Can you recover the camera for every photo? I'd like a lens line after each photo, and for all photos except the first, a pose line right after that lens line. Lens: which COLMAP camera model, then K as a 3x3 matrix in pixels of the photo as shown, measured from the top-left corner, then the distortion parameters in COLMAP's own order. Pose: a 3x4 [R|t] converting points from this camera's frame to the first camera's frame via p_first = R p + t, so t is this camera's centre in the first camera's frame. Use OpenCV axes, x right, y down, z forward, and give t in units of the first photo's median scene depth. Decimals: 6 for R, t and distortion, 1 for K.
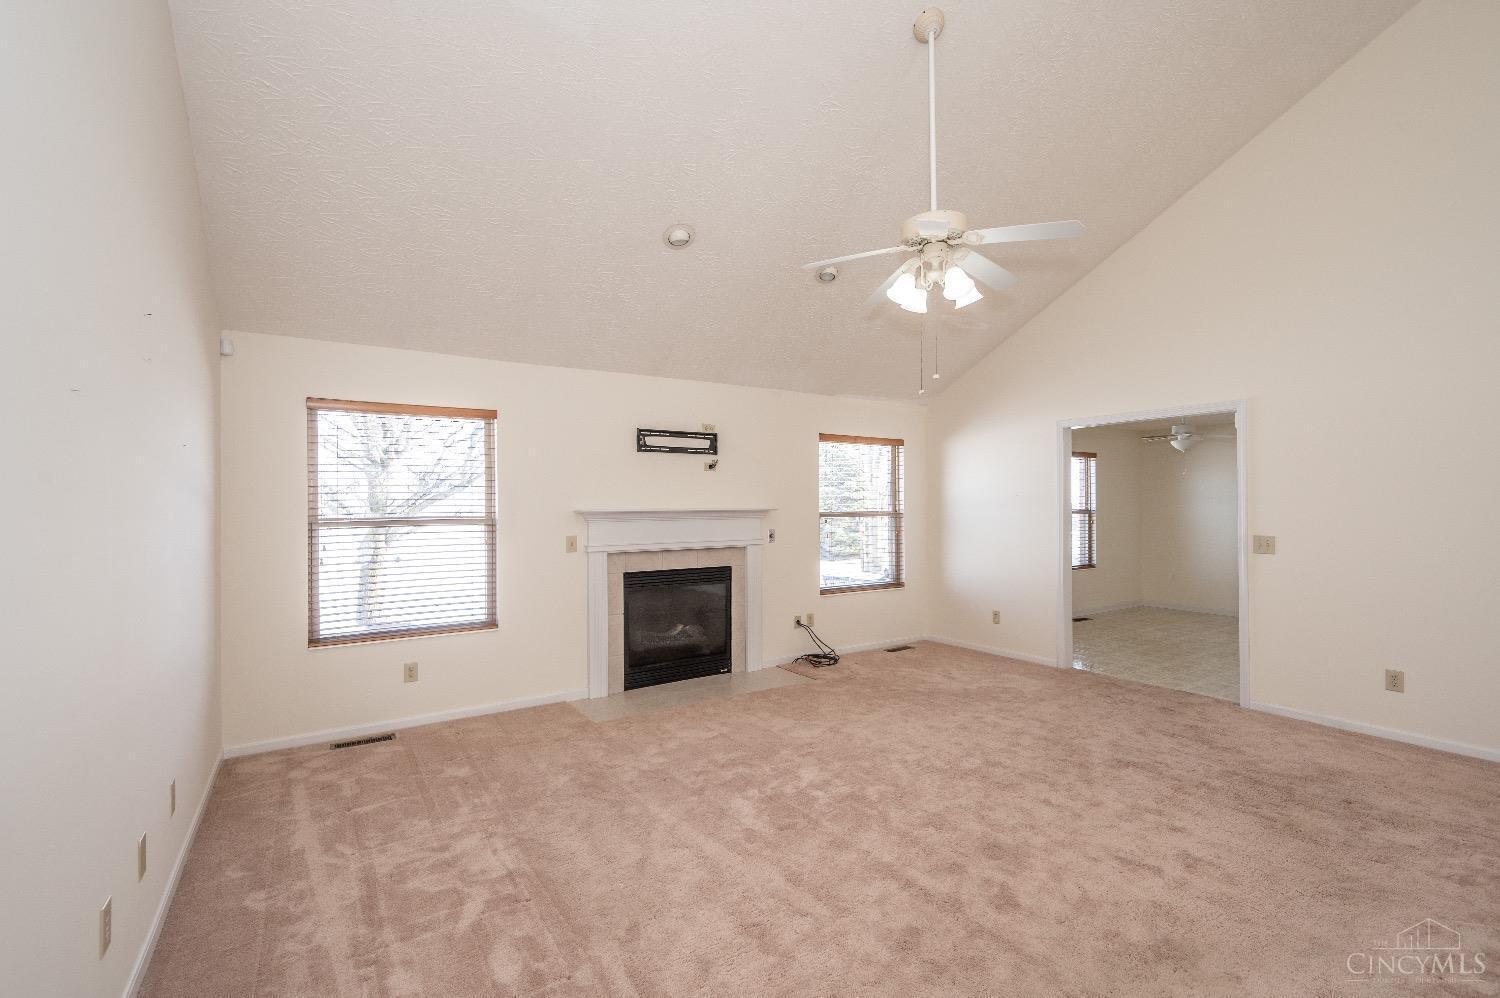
lens RADIAL K [[667.9, 0, 755.7], [0, 667.9, 505.1], [0, 0, 1]] dist [0.002262, -0.000001]
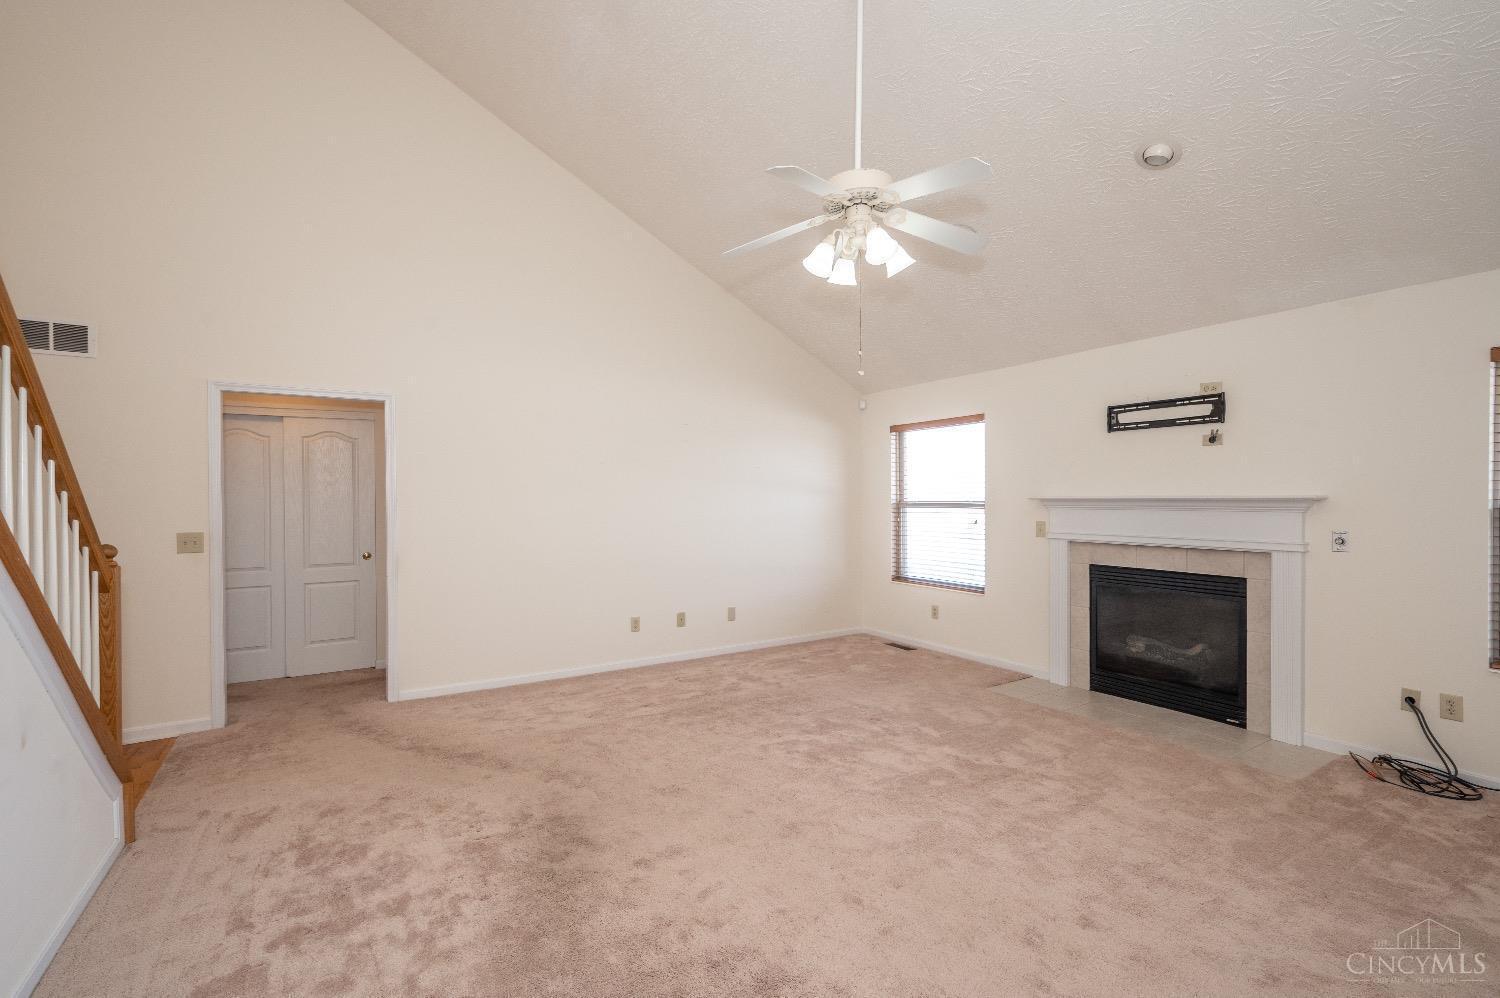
lens RADIAL K [[667.9, 0, 747.9], [0, 667.9, 503.6], [0, 0, 1]] dist [0.002262, -0.000001]
pose [[-0.024627, 0.017082, -0.999551, 0.736694], [0.005717, 0.999840, 0.016946, -0.002108], [0.999680, -0.005297, -0.024721, 0.536097]]
